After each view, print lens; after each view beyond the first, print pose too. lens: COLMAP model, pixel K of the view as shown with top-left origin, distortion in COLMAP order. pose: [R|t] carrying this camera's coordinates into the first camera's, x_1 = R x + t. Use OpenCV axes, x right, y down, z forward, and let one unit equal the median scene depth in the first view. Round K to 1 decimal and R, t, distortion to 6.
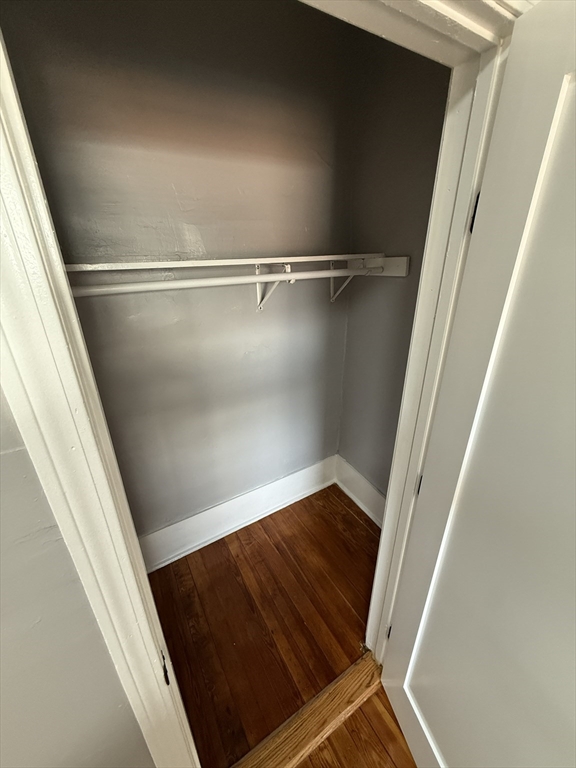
lens RADIAL K [[305.2, 0, 286.3], [0, 305.2, 385.1], [0, 0, 1]] dist [-0.001704, -0.000027]
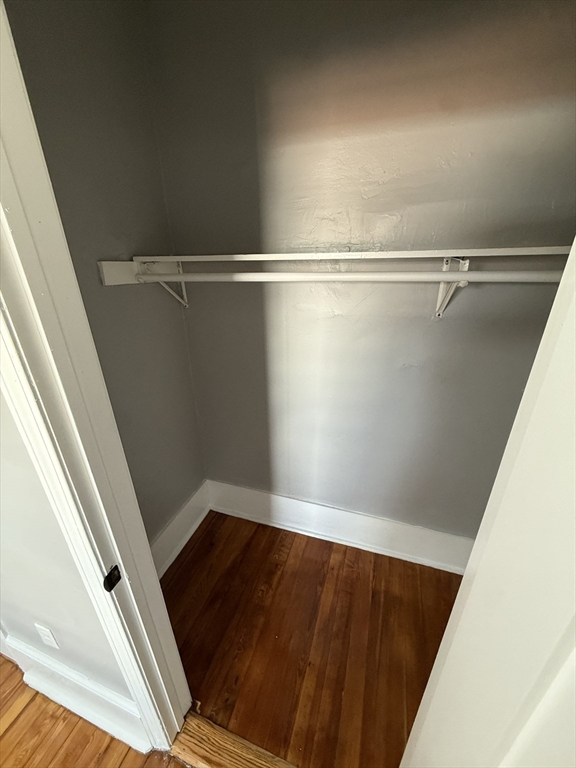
lens RADIAL K [[305.2, 0, 286.8], [0, 305.2, 382.8], [0, 0, 1]] dist [-0.001704, -0.000027]
pose [[0.643052, 0.310283, -0.700149, 0.277899], [-0.292992, 0.944368, 0.149415, -0.096801], [0.707559, 0.109057, 0.698188, 0.216388]]
